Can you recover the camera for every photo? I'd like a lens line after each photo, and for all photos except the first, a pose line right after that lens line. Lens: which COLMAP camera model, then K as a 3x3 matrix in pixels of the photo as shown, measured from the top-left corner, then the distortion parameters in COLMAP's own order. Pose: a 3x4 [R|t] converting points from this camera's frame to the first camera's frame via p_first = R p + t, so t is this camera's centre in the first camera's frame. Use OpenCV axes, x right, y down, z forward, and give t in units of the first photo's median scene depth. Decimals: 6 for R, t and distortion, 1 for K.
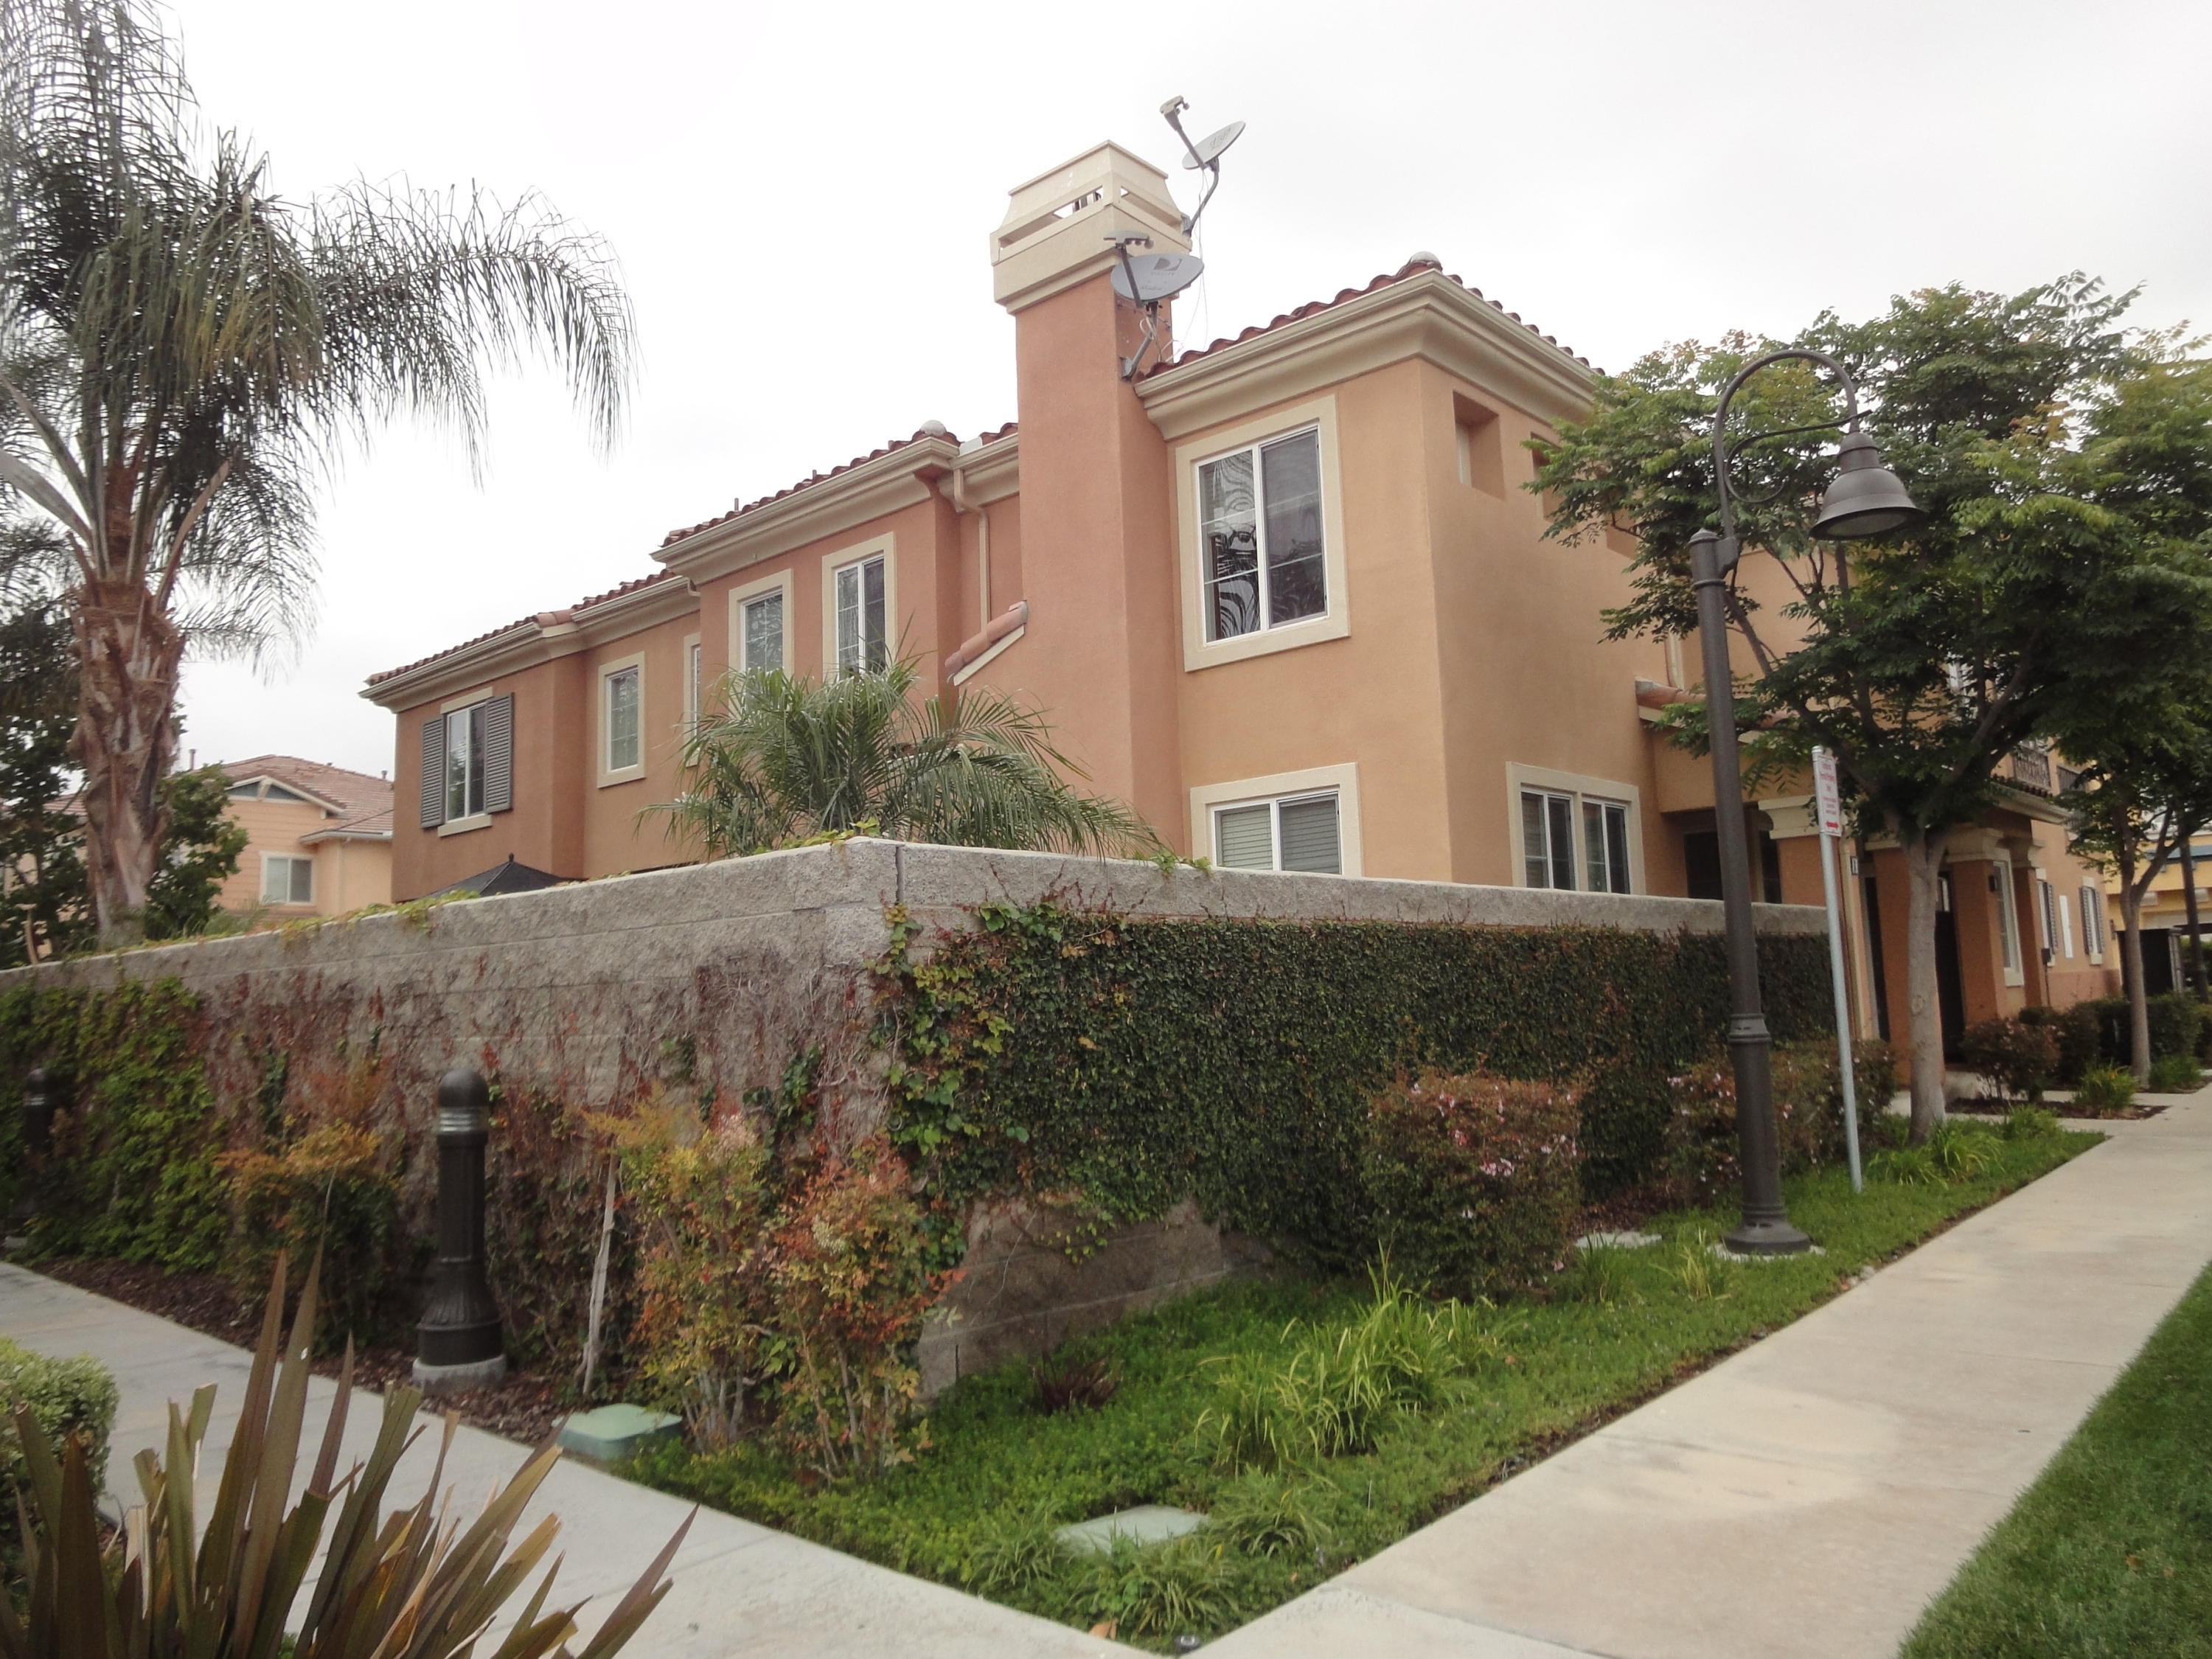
lens RADIAL K [[1552.9, 0, 1107.5], [0, 1552.9, 809.8], [0, 0, 1]] dist [-0.039678, -0.003803]
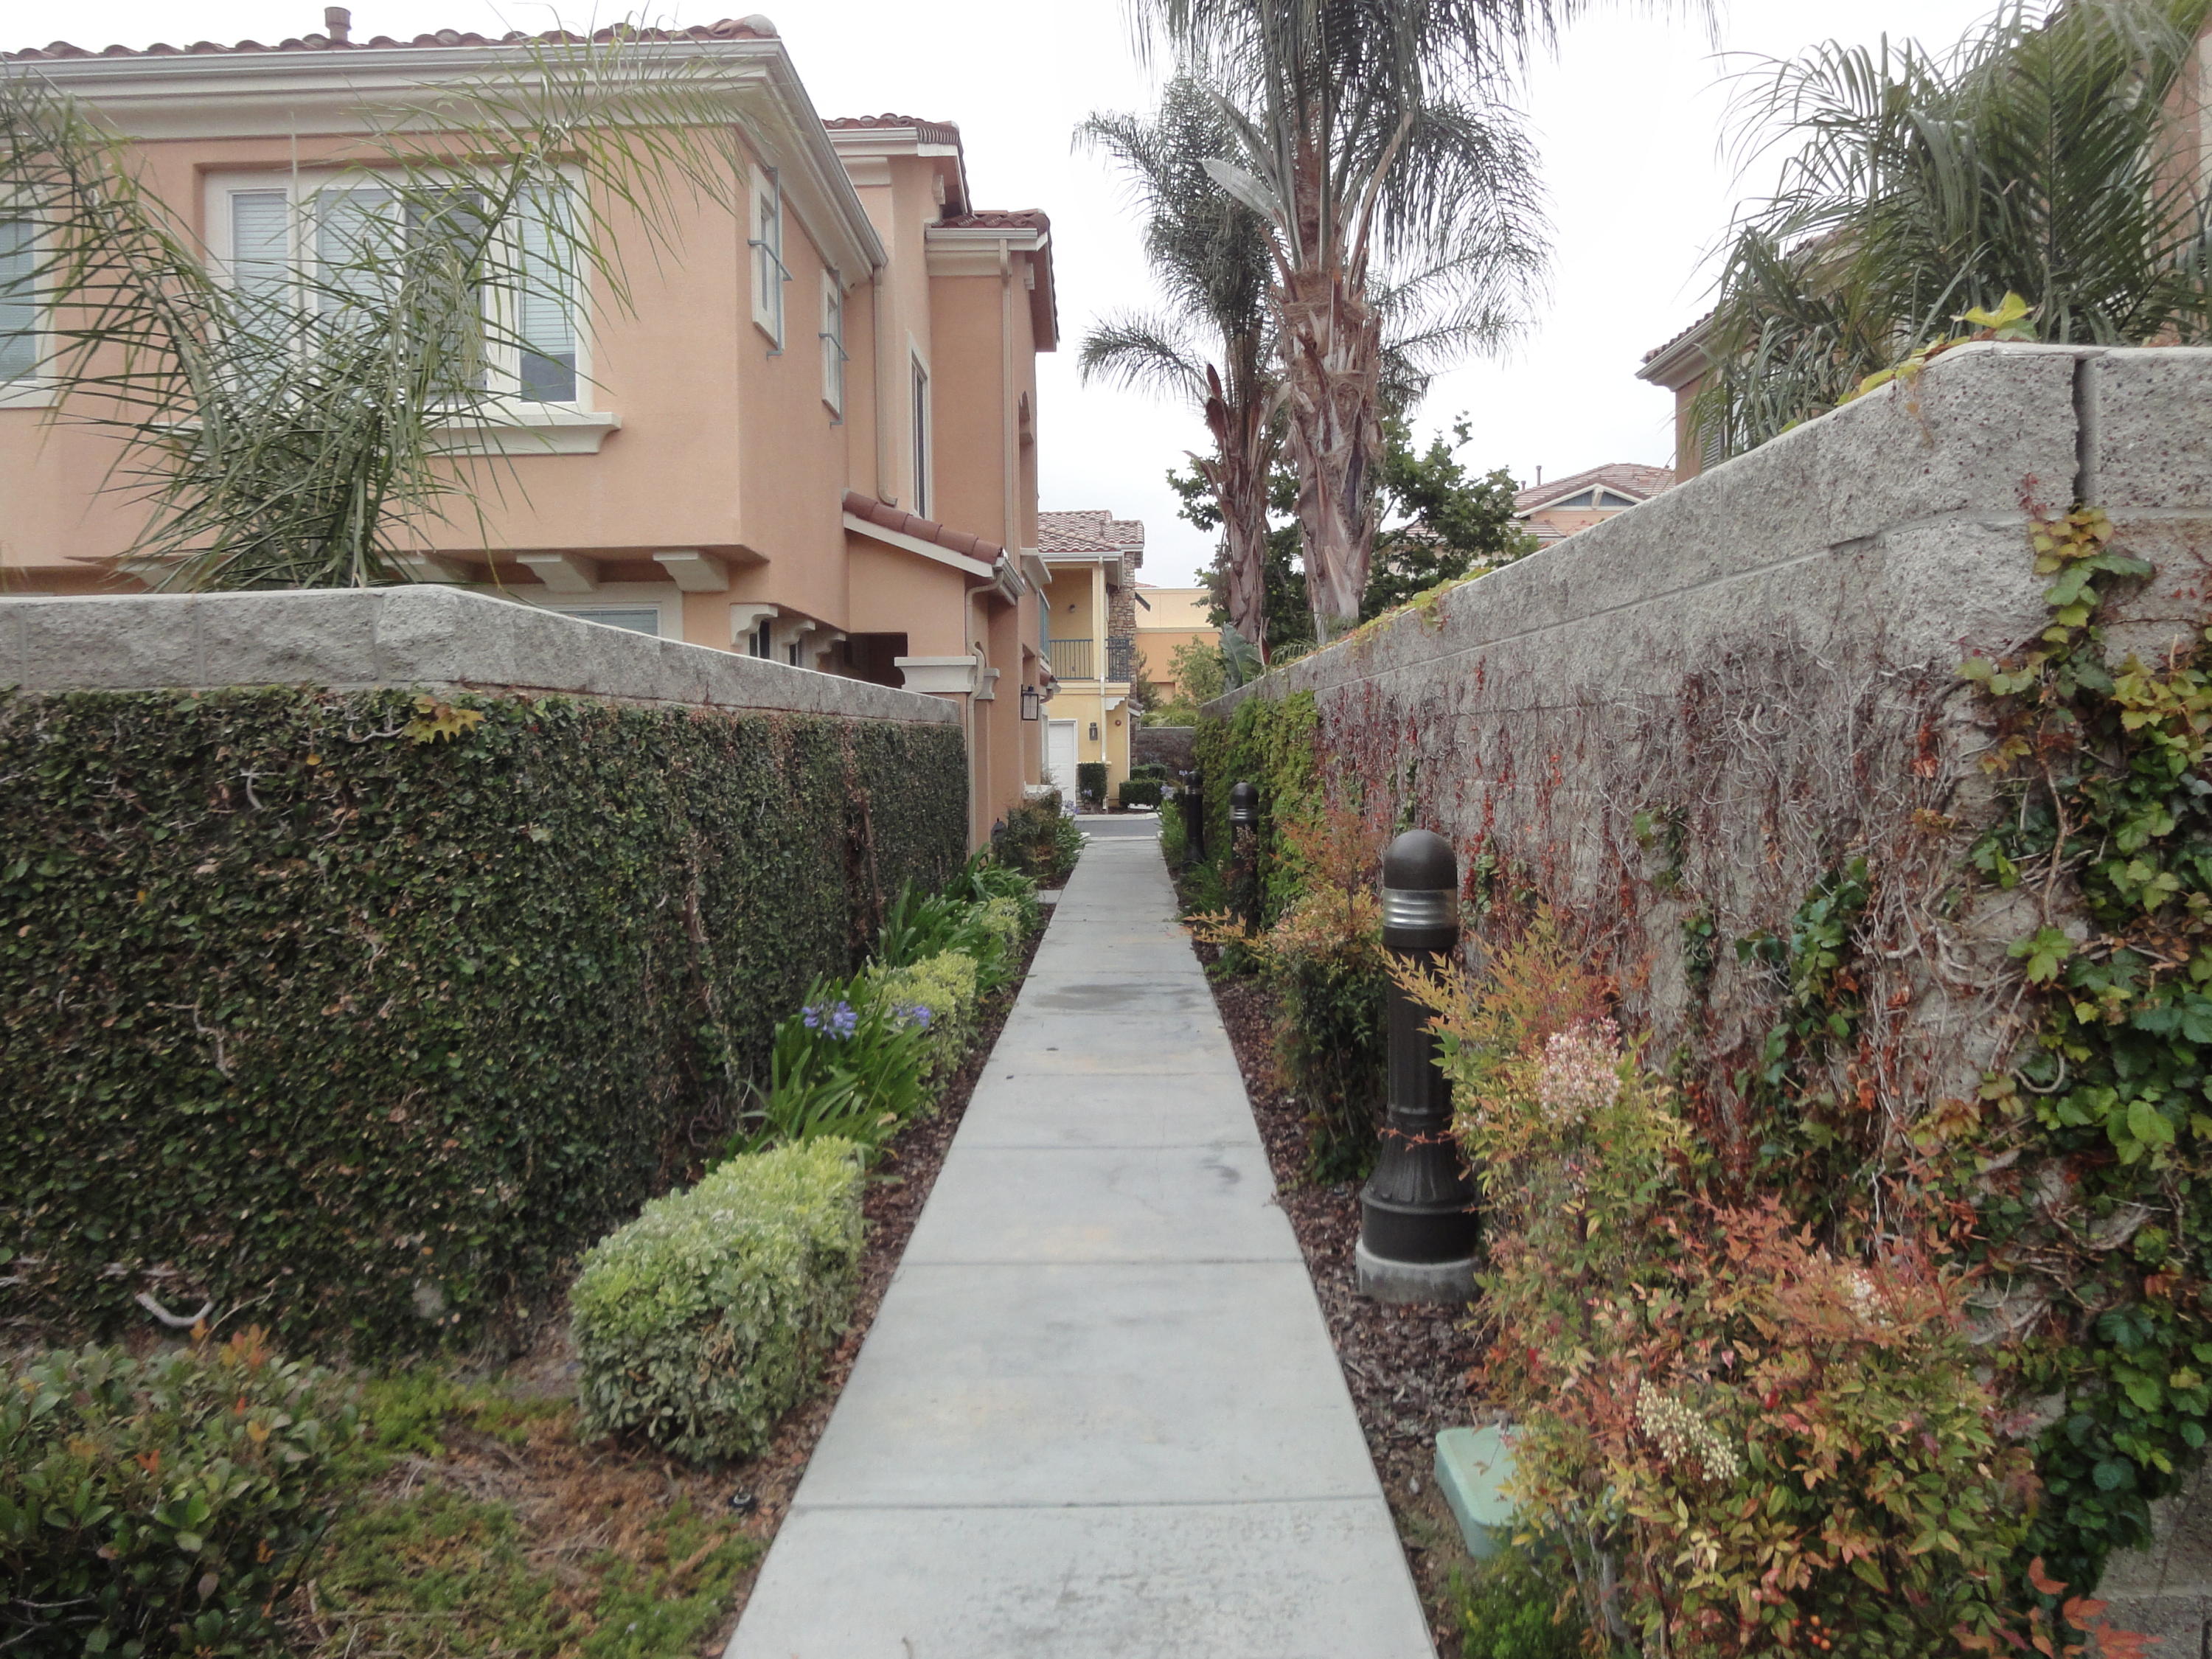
lens RADIAL K [[1552.9, 0, 1120.9], [0, 1552.9, 816.8], [0, 0, 1]] dist [-0.039678, -0.003803]
pose [[0.673054, 0.057721, -0.737338, -0.012698], [0.087212, 0.983800, 0.156623, 0.055535], [0.734433, -0.169720, 0.657117, 0.567105]]
